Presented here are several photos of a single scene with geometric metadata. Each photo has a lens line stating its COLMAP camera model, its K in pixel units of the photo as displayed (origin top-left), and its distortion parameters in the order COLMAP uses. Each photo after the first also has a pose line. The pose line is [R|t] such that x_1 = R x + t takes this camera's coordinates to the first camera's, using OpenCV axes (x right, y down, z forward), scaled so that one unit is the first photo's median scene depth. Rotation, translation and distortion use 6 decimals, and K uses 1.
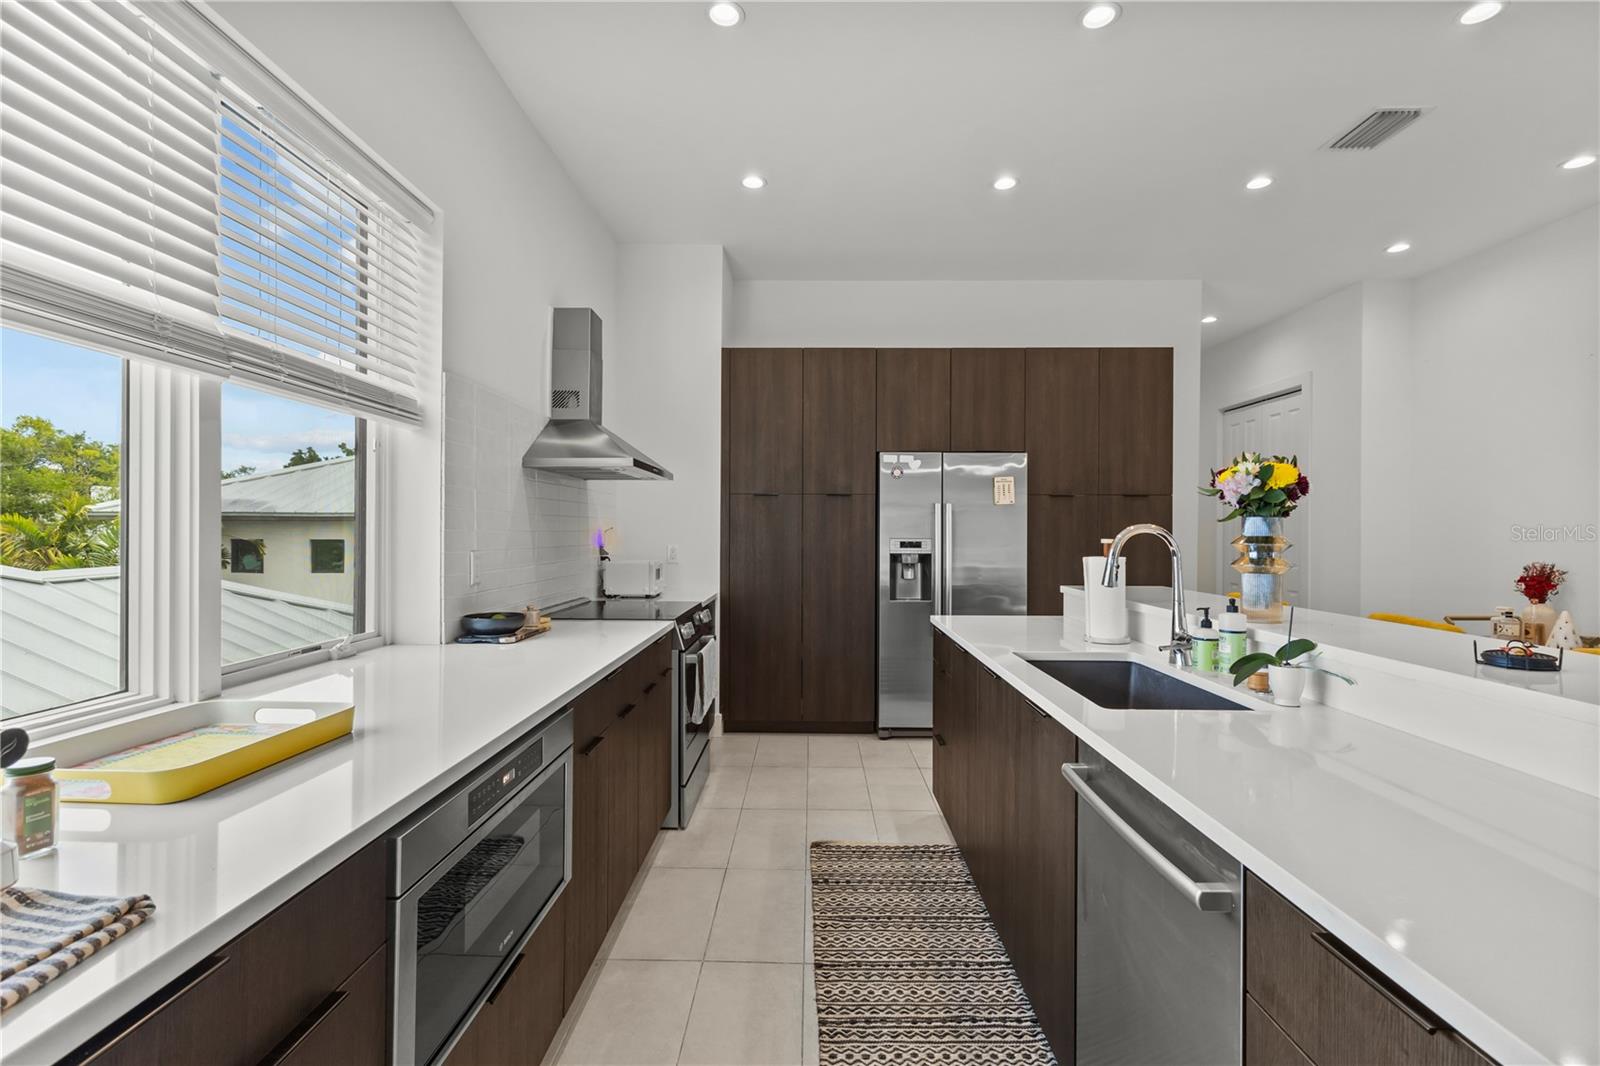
lens RADIAL K [[737.7, 0, 800.0], [0, 737.7, 533.0], [0, 0, 1]] dist [0.001651, 0.000285]
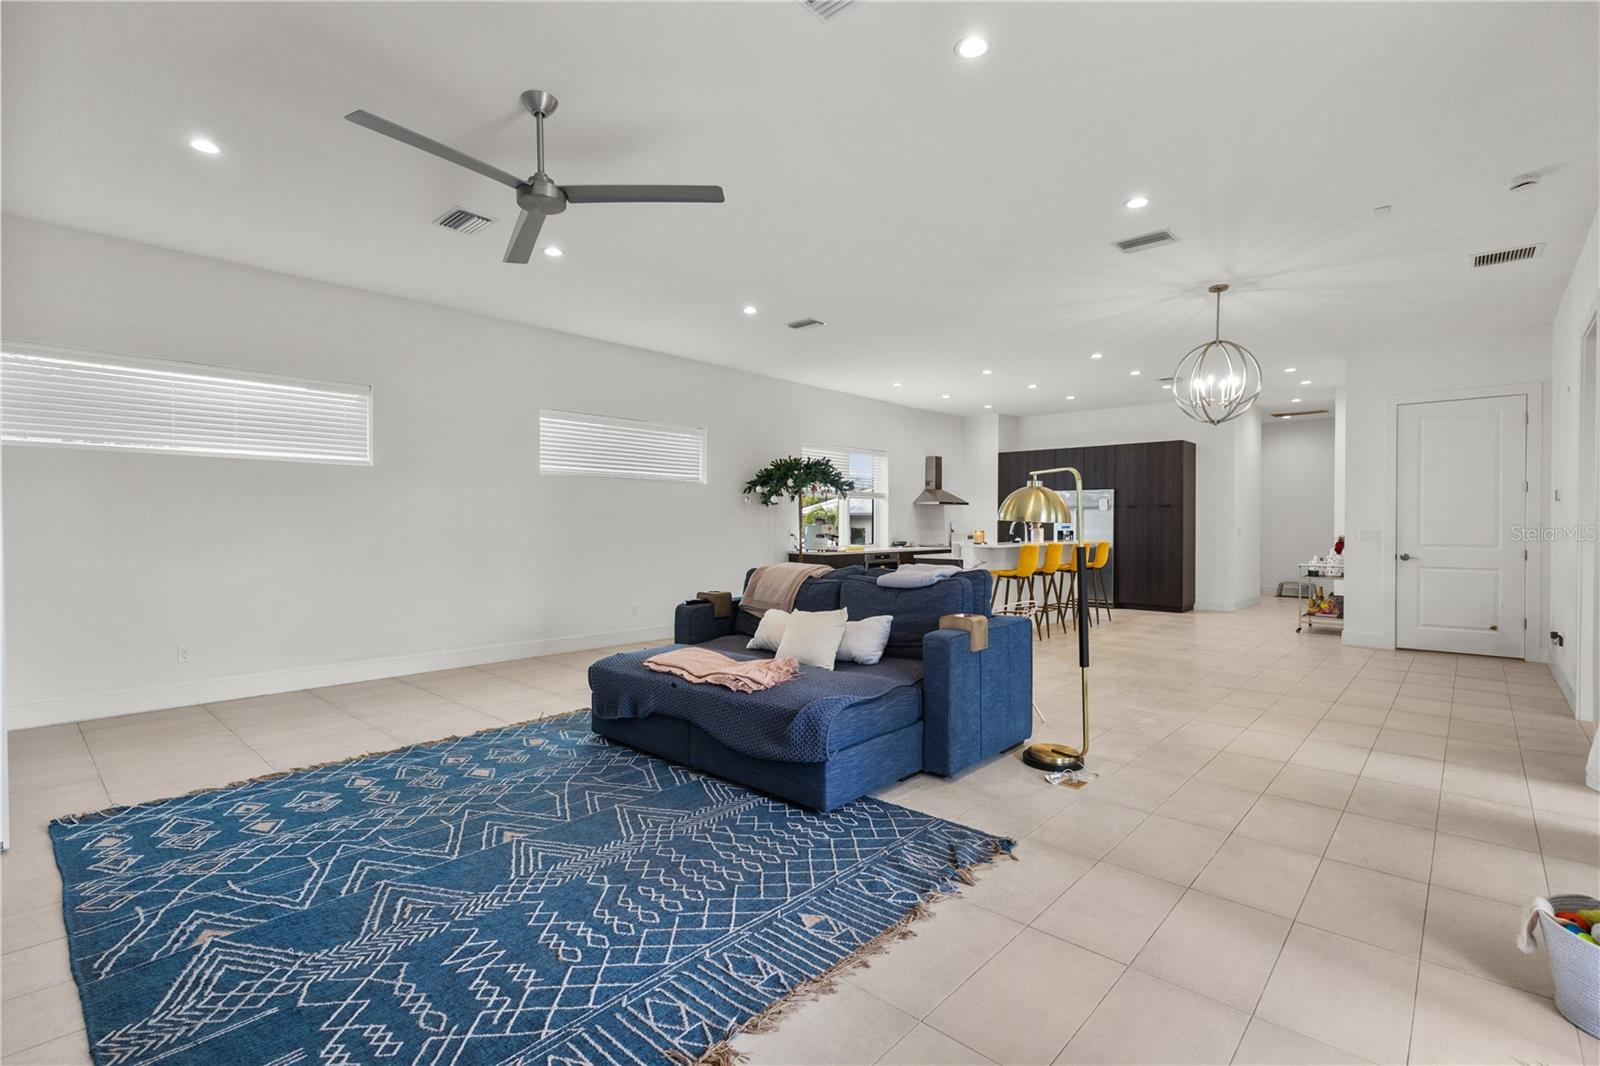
lens RADIAL K [[737.7, 0, 800.0], [0, 737.7, 533.0], [0, 0, 1]] dist [0.001651, 0.000285]
pose [[0.745251, 0.005696, -0.666760, 1.149614], [0.000252, 0.999961, 0.008824, 0.013233], [0.666784, -0.006744, 0.745220, -1.473177]]
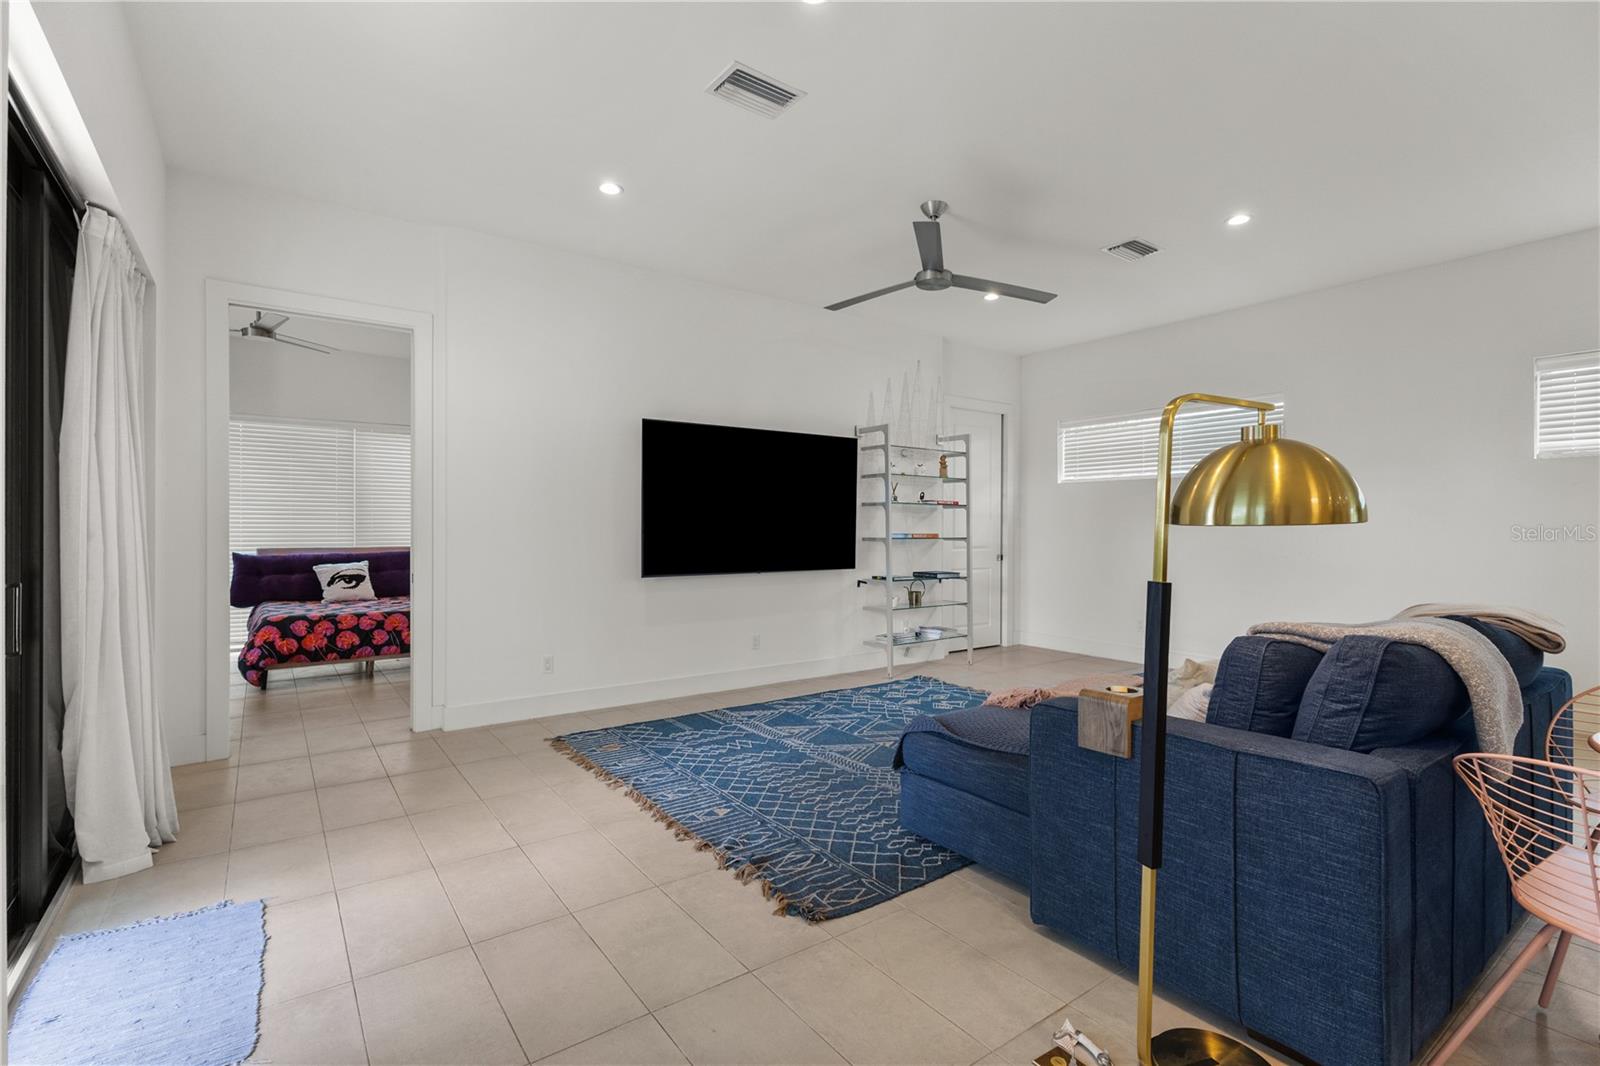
lens RADIAL K [[737.7, 0, 800.0], [0, 737.7, 533.0], [0, 0, 1]] dist [0.001651, 0.000285]
pose [[-0.805240, -0.002020, -0.592945, 1.178186], [-0.006163, 0.999969, 0.004964, 0.012774], [0.592917, 0.007652, -0.805228, -0.459523]]
